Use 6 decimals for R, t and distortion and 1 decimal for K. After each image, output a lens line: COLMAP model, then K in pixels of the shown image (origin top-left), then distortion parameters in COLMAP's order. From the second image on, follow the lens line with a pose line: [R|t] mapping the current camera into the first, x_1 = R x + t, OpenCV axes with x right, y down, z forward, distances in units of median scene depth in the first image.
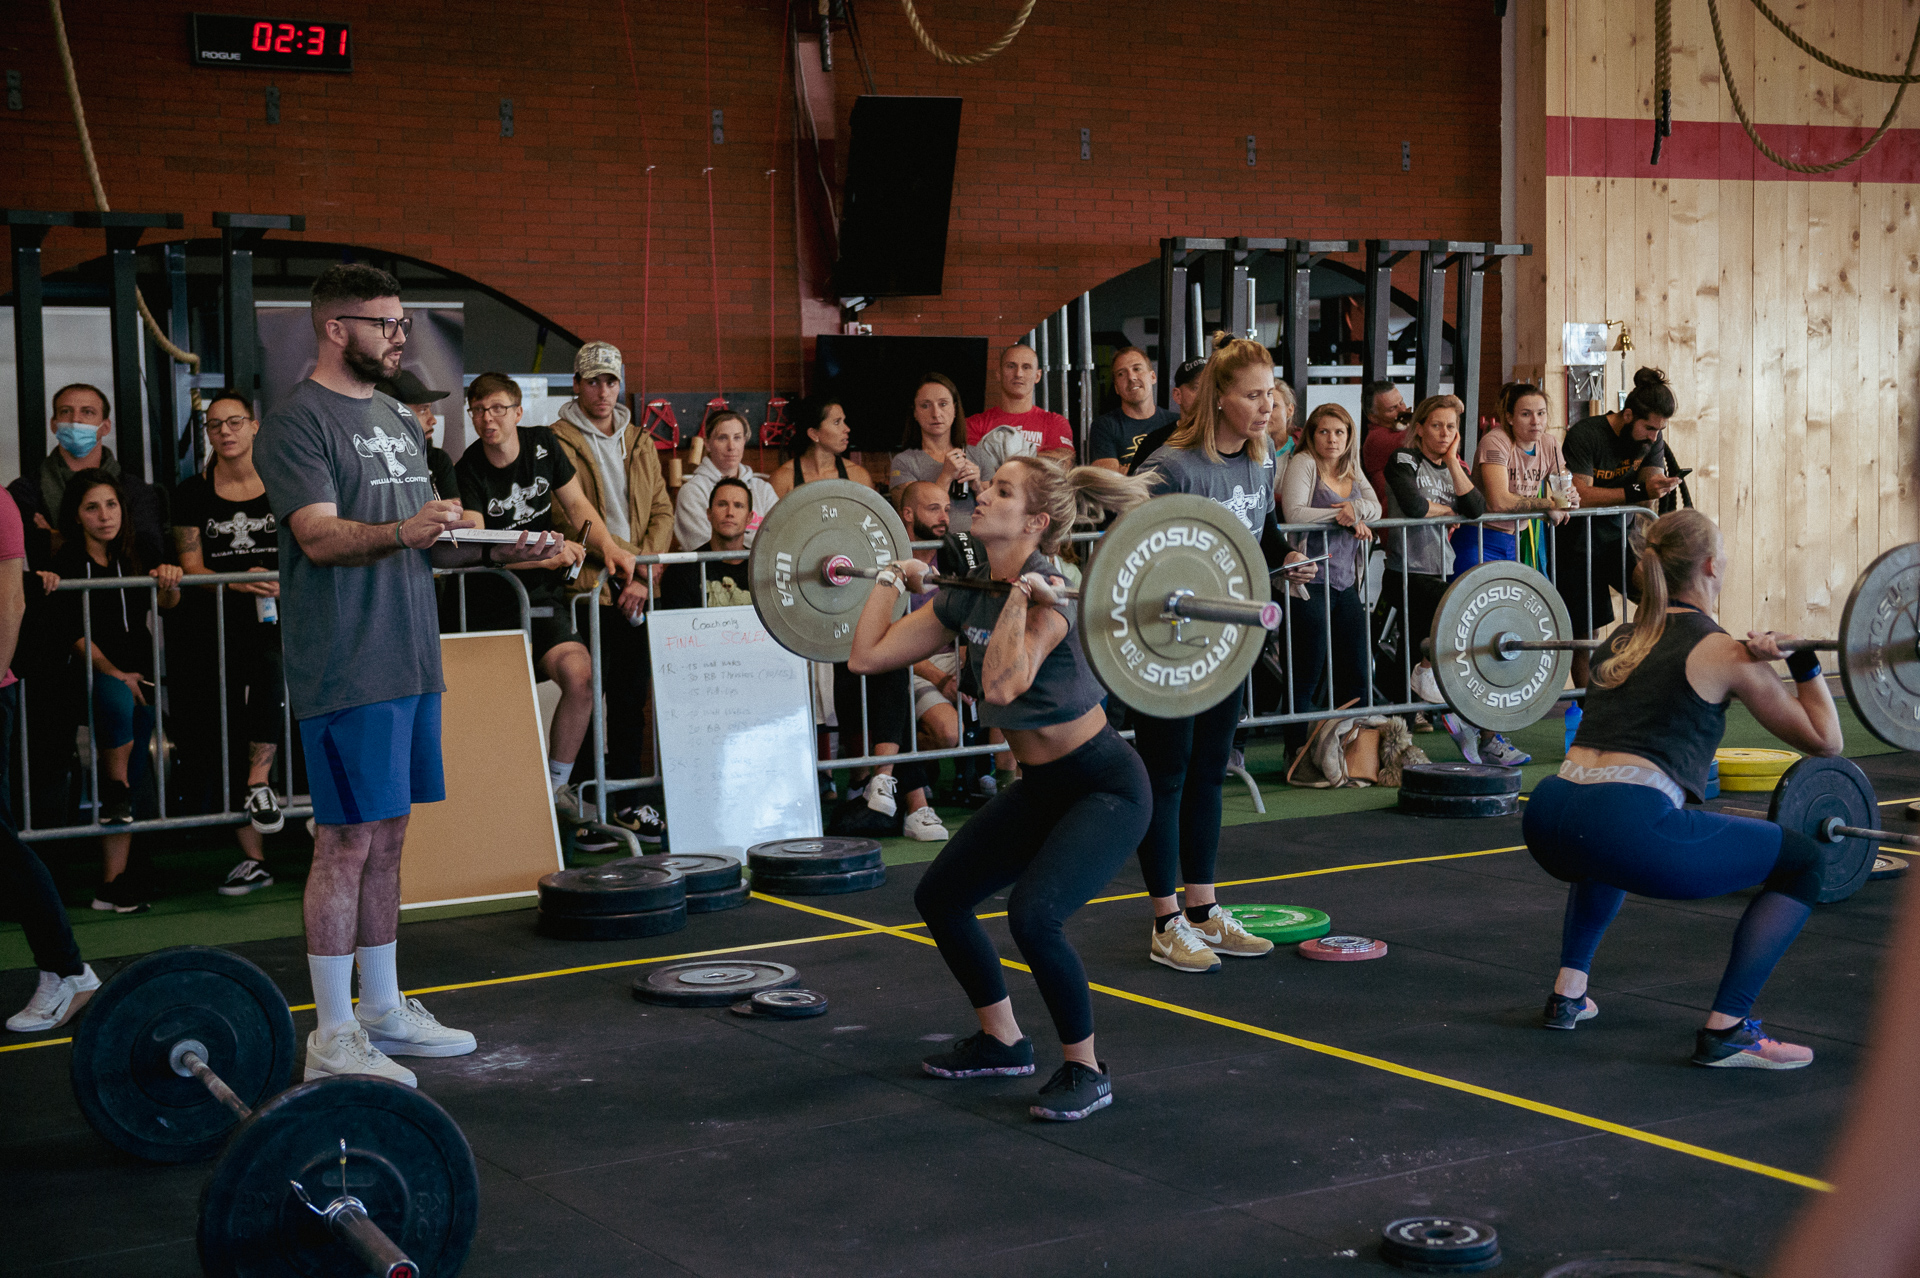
lens RADIAL K [[2775.5, 0, 969.4], [0, 2775.5, 642.3], [0, 0, 1]] dist [0.165545, 0.000000]
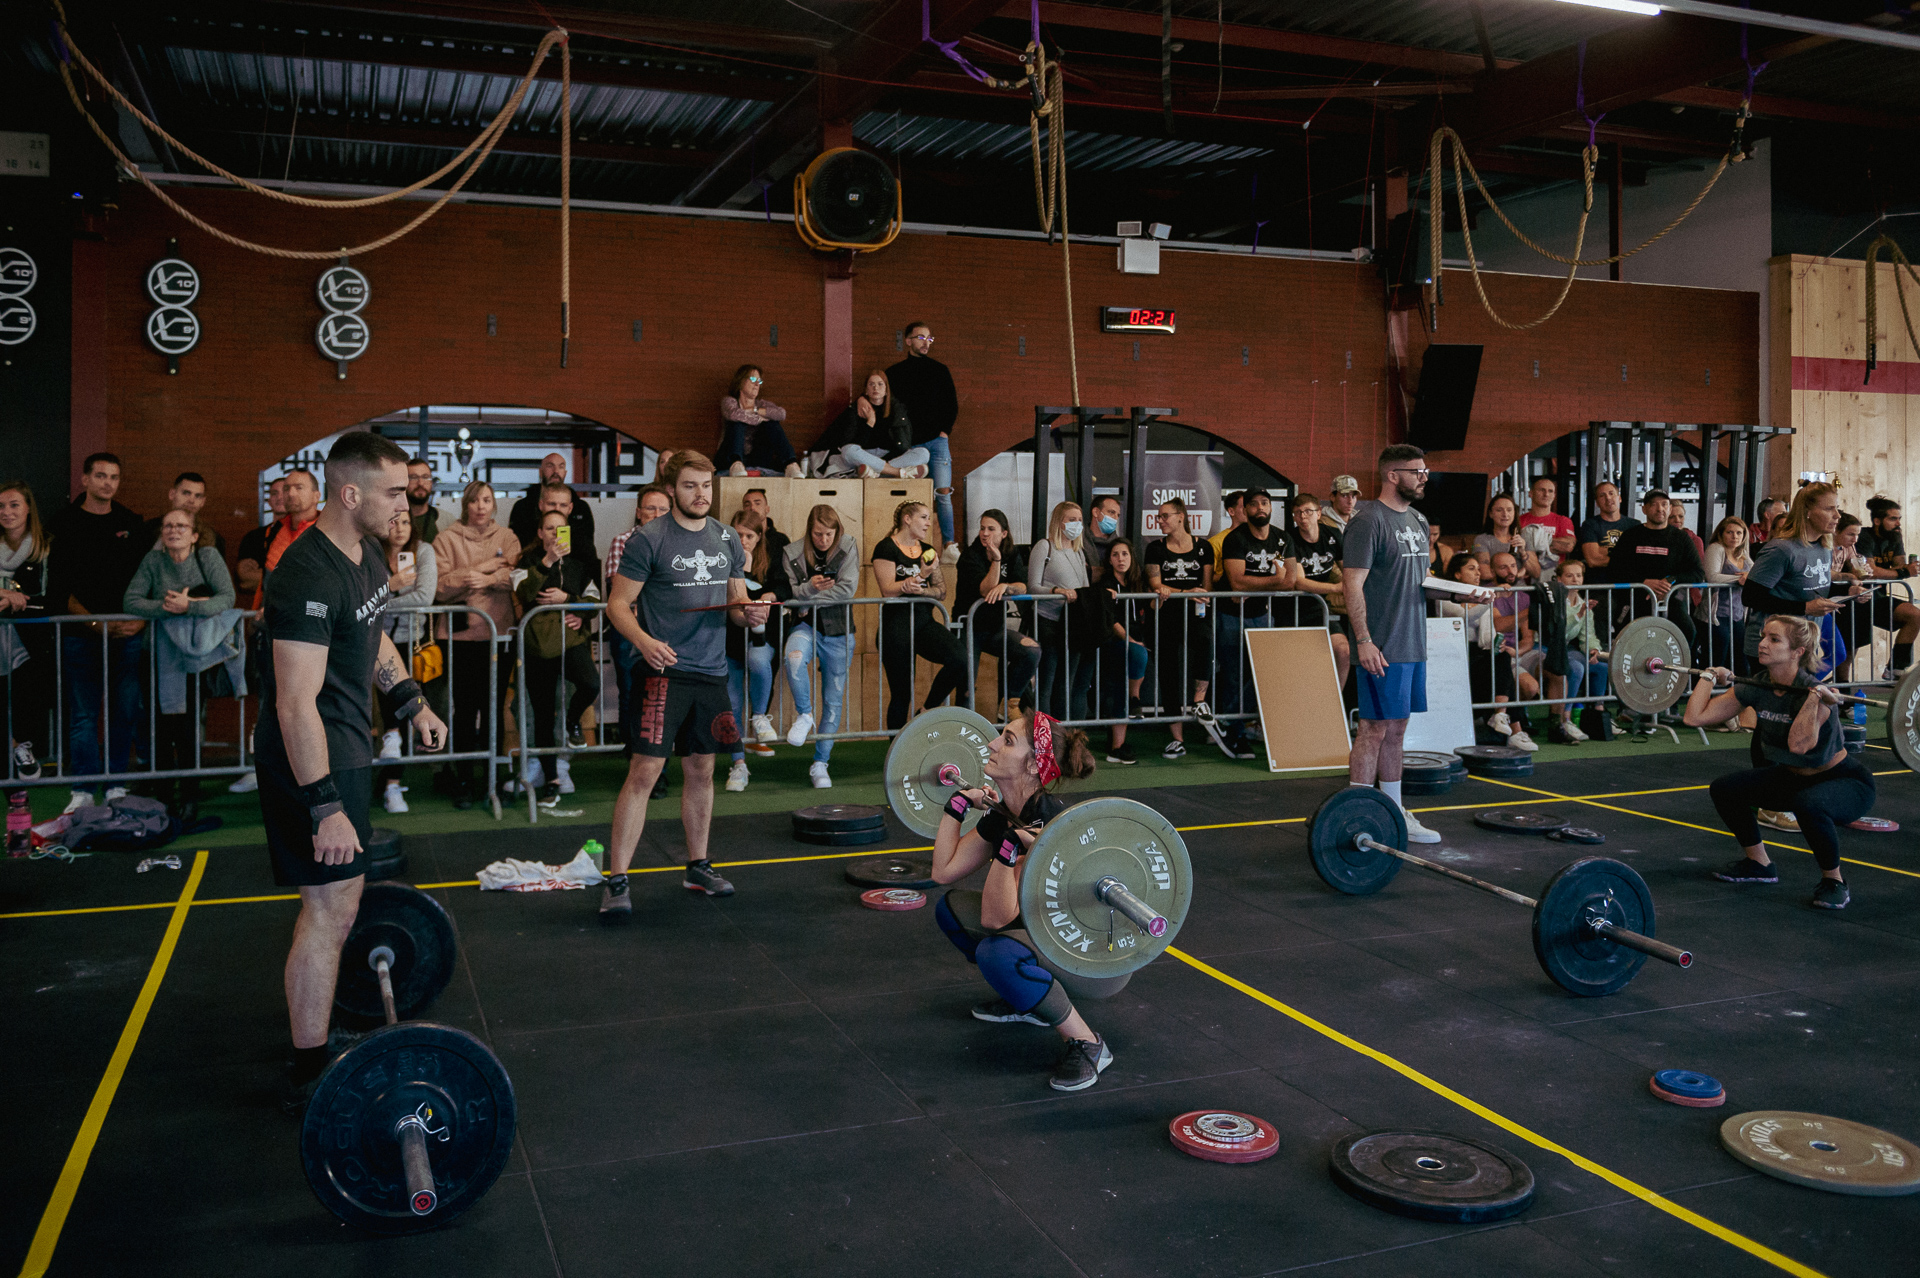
lens RADIAL K [[1540.3, 0, 946.6], [0, 1540.3, 550.6], [0, 0, 1]] dist [0.007278, -0.009196]
pose [[0.982862, 0.029529, -0.181961, -0.171683], [-0.038580, 0.998177, -0.046405, 0.001747], [0.180259, 0.052629, 0.982210, -0.059591]]
